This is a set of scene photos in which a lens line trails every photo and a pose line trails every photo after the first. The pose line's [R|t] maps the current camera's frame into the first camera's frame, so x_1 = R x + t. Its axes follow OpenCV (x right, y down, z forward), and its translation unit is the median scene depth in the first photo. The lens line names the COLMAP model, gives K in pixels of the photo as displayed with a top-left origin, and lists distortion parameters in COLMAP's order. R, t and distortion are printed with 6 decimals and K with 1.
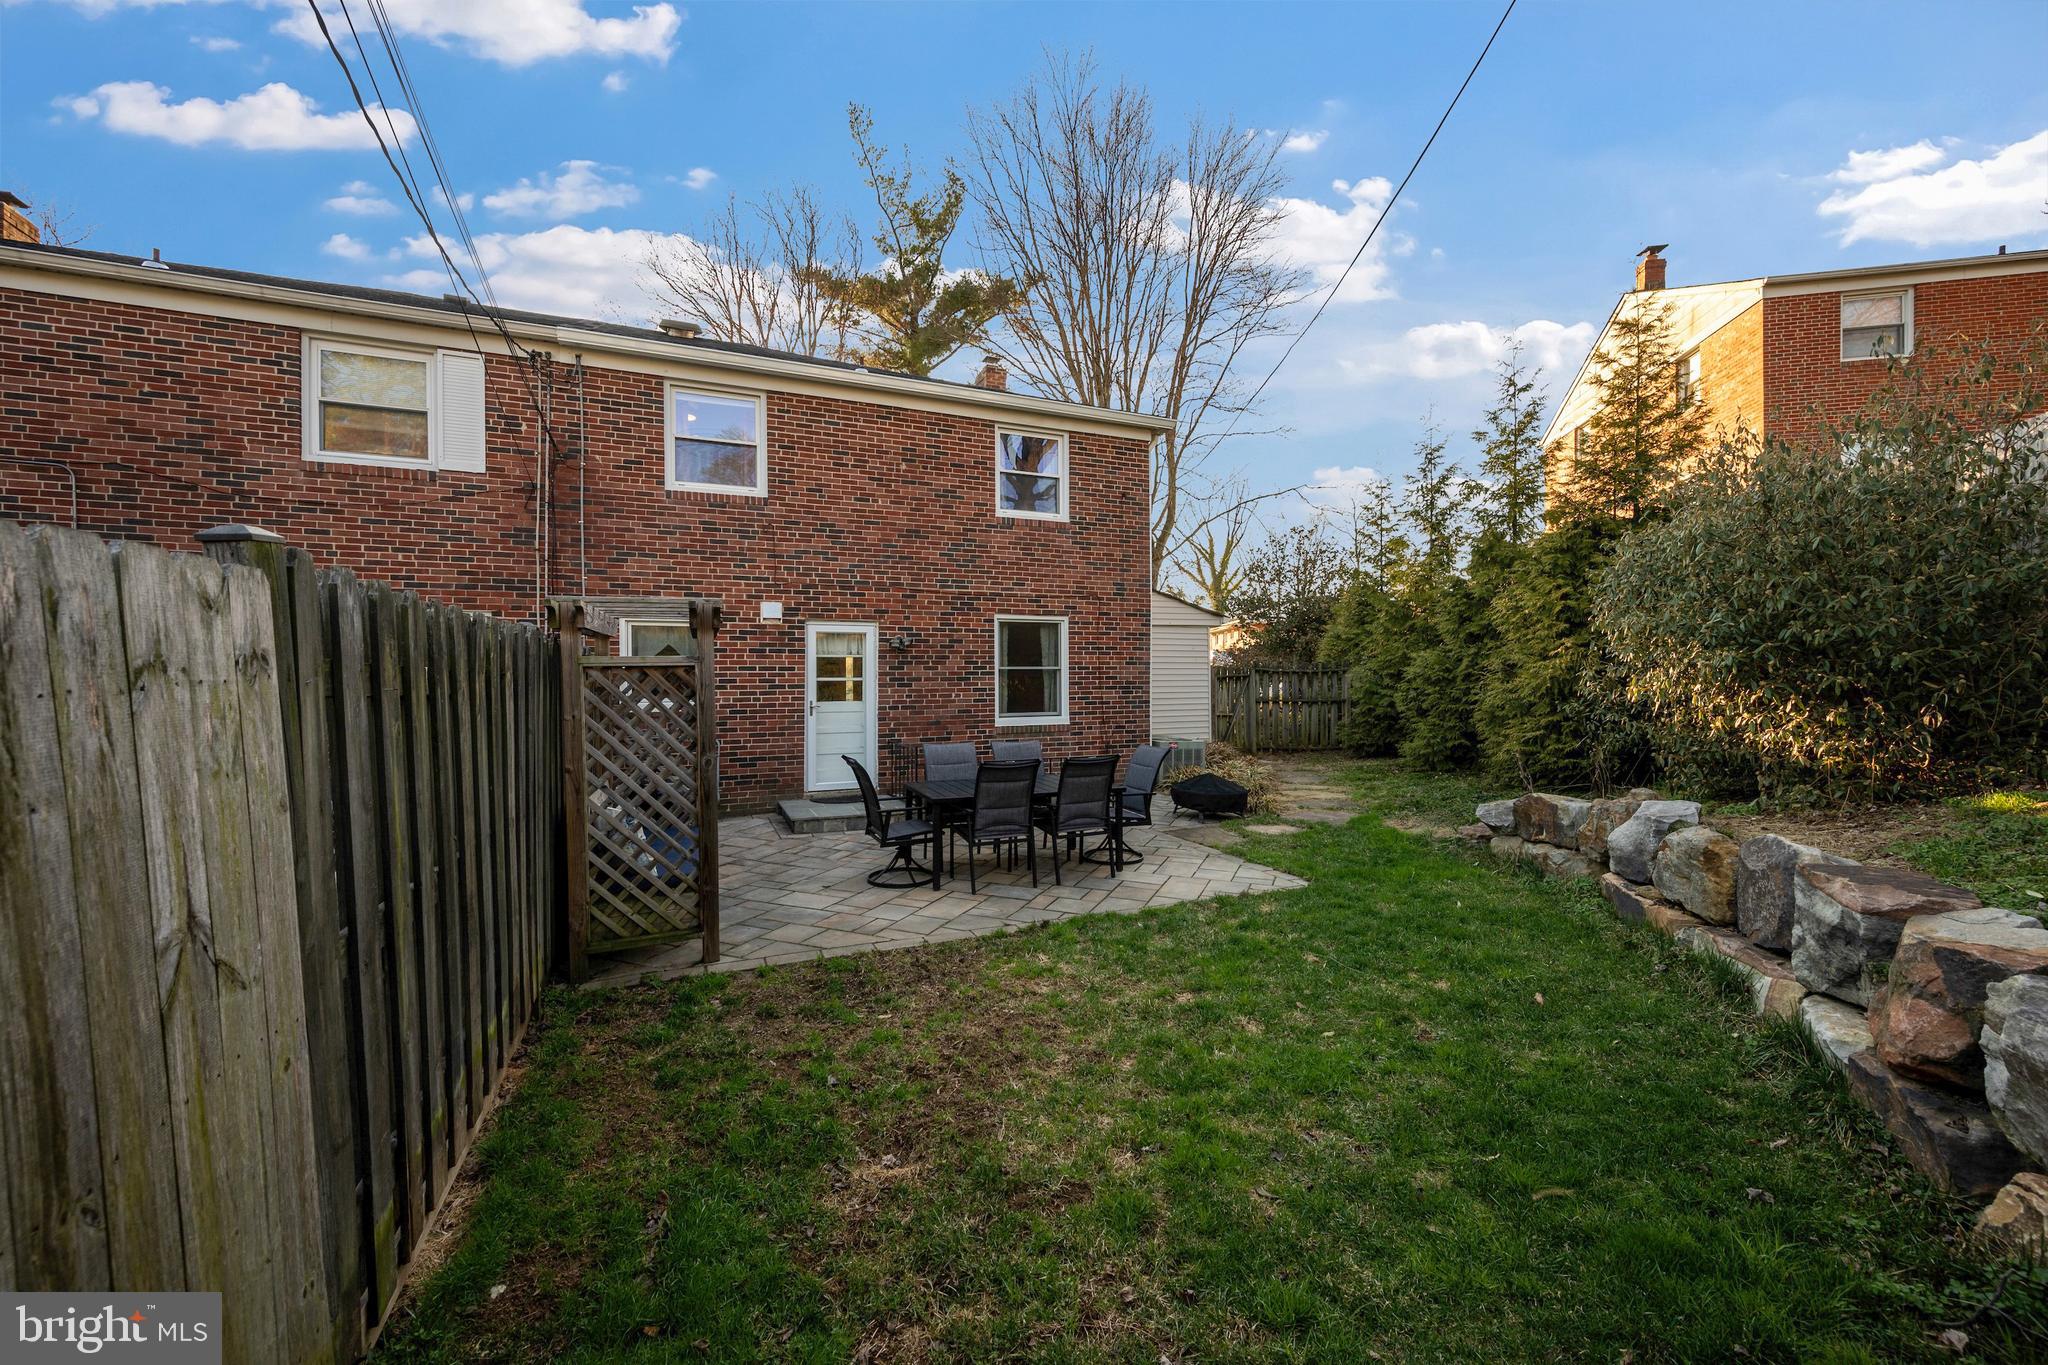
lens RADIAL K [[794.6, 0, 1023.0], [0, 794.6, 681.0], [0, 0, 1]] dist [-0.005568, 0.001578]
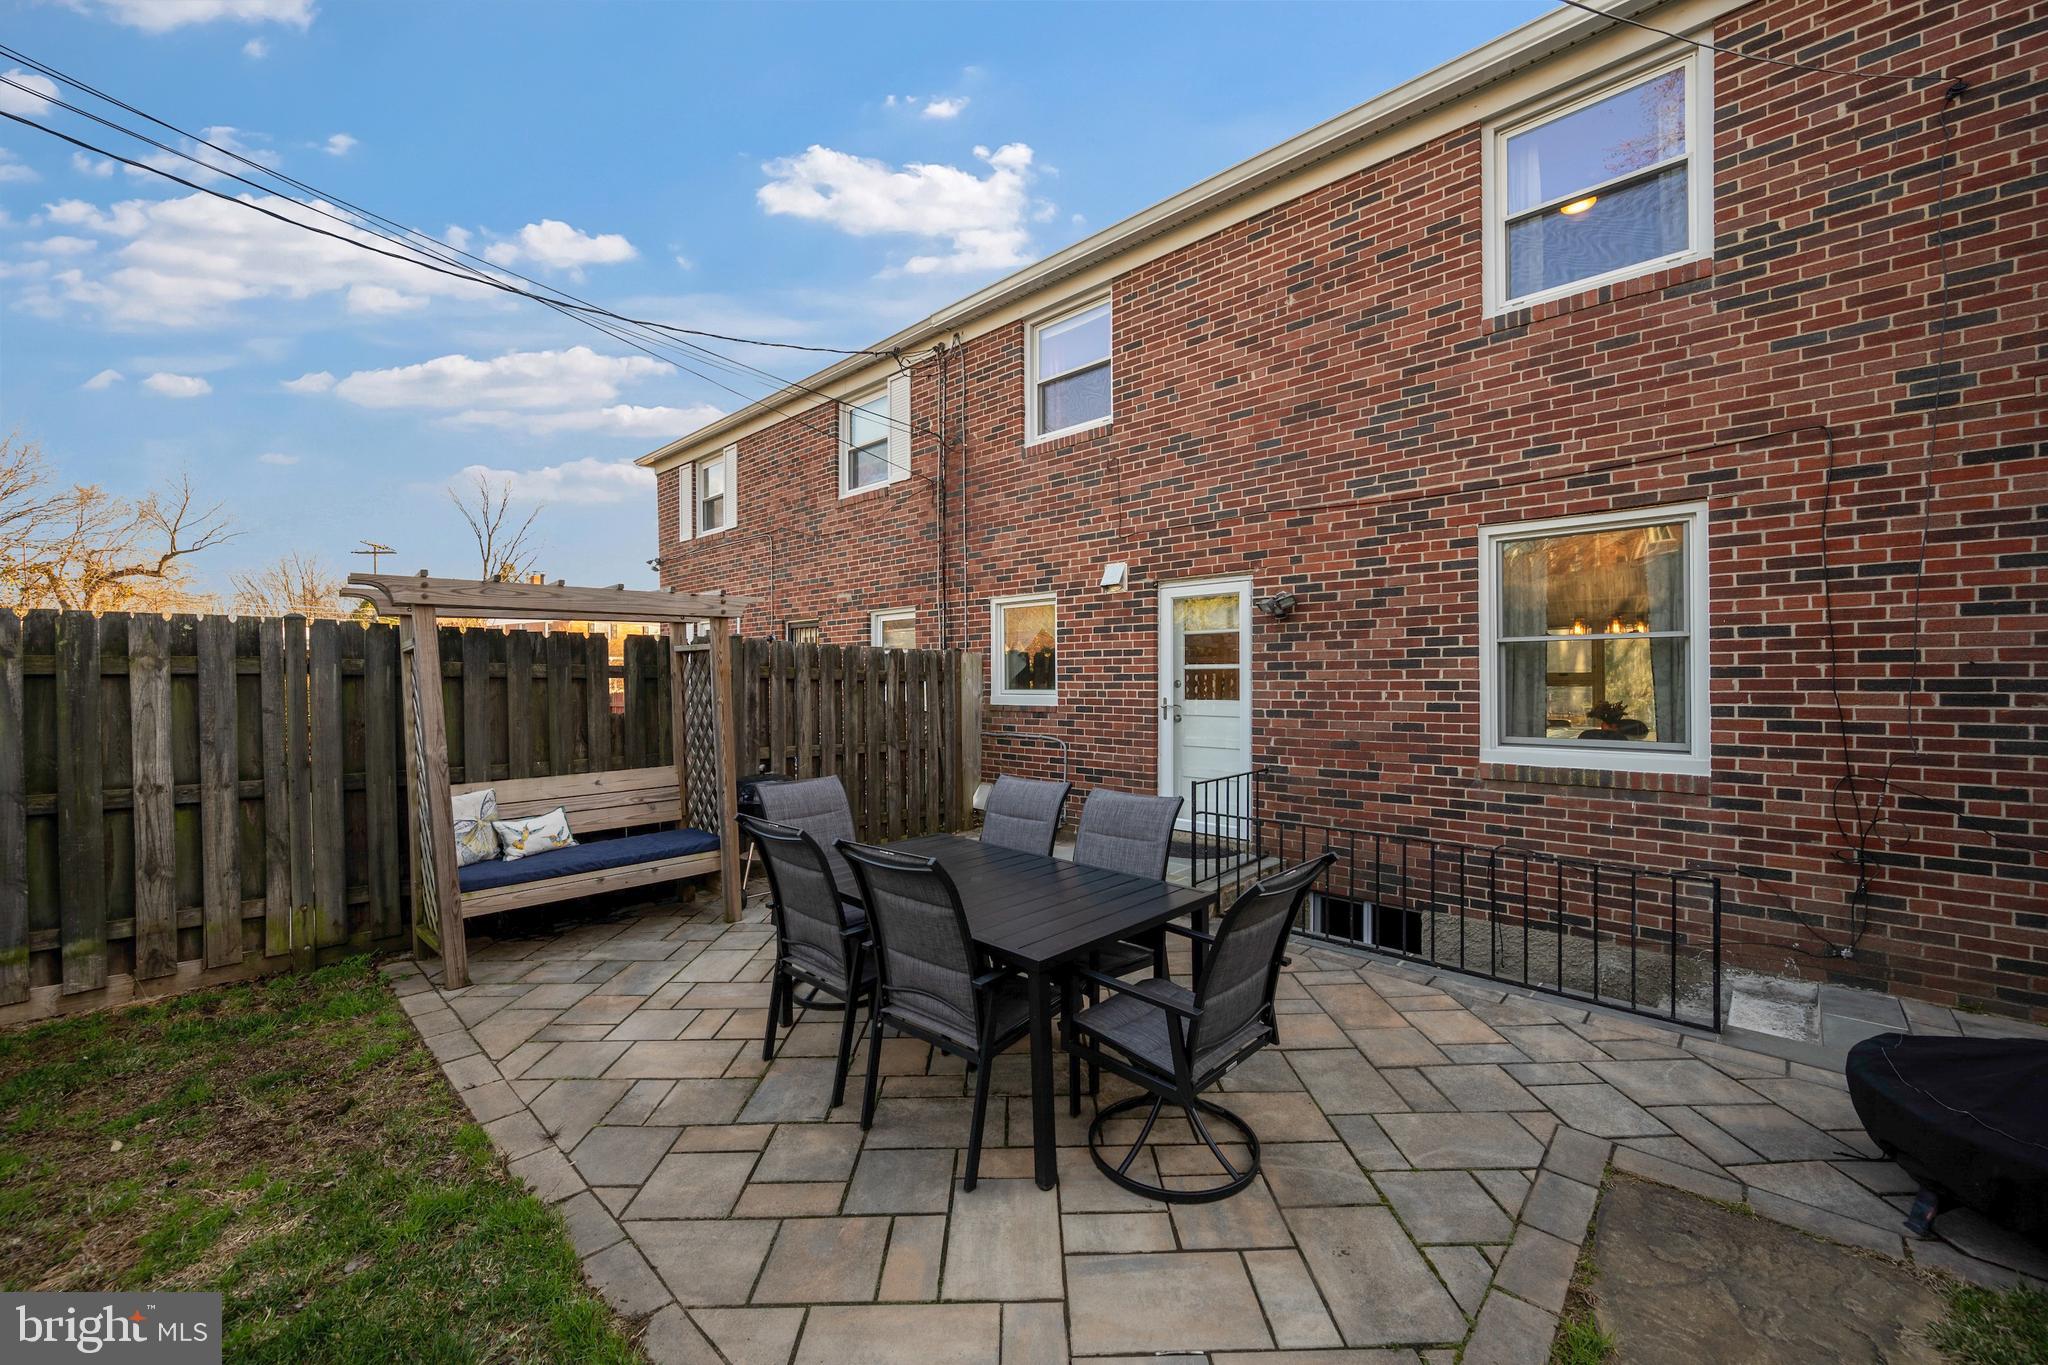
lens RADIAL K [[794.6, 0, 1025.9], [0, 794.6, 679.1], [0, 0, 1]] dist [-0.005568, 0.001578]
pose [[0.391928, 0.005101, -0.919982, 0.277796], [0.000666, 0.999983, 0.005828, 0.003715], [0.919996, -0.002897, 0.391918, 0.527067]]
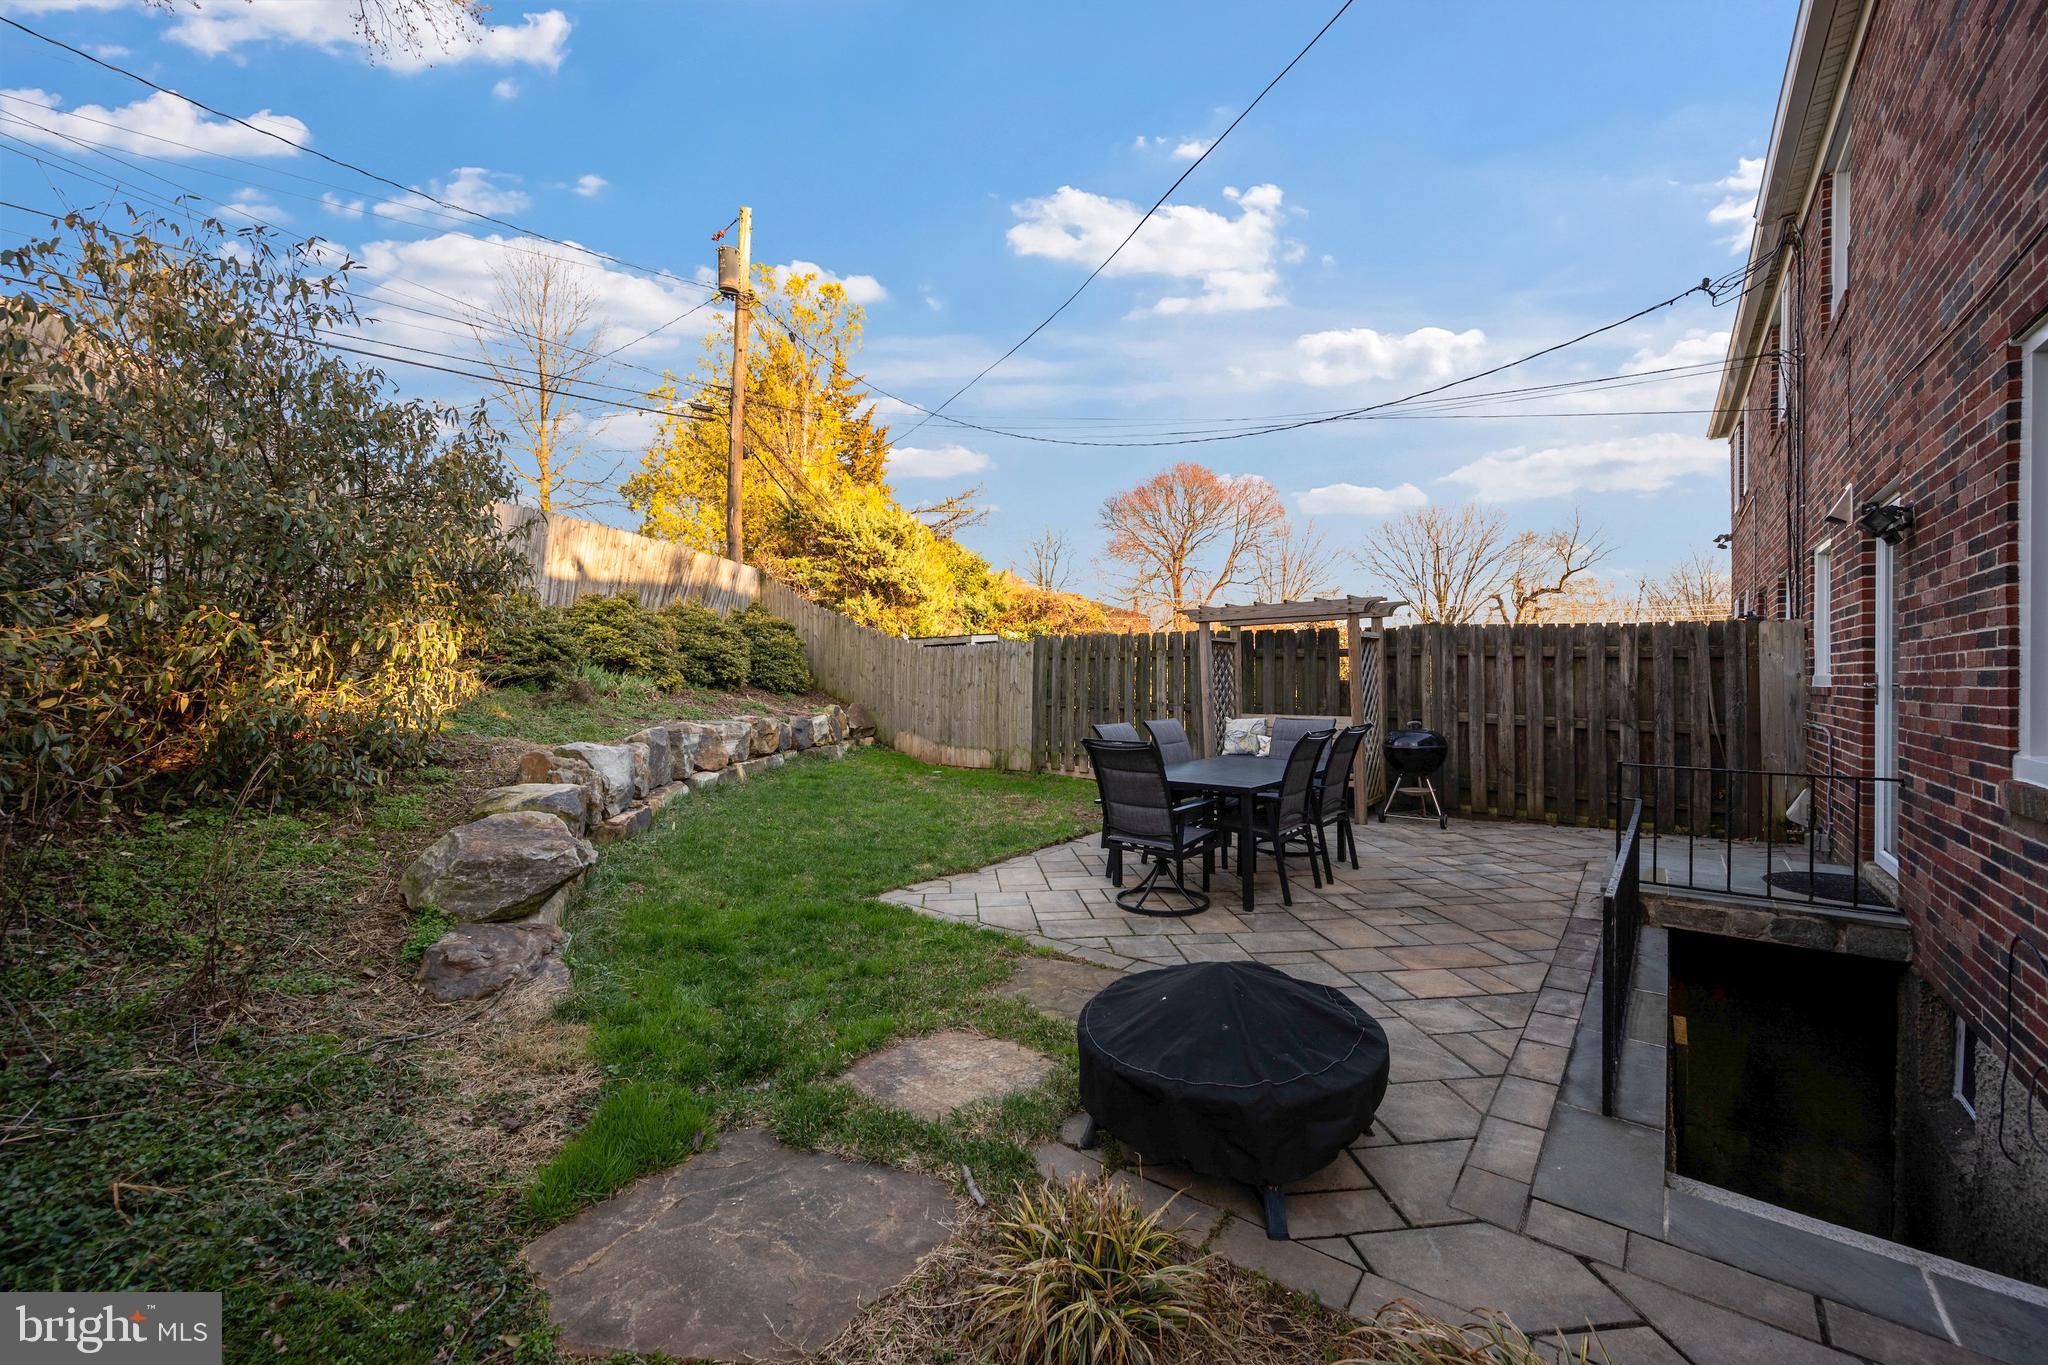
lens RADIAL K [[794.6, 0, 1029.5], [0, 794.6, 677.4], [0, 0, 1]] dist [-0.005568, 0.001578]
pose [[-0.881995, 0.004892, -0.471233, 0.343059], [0.002806, 0.999983, 0.005129, 0.020337], [0.471250, 0.003201, -0.881994, 1.004504]]
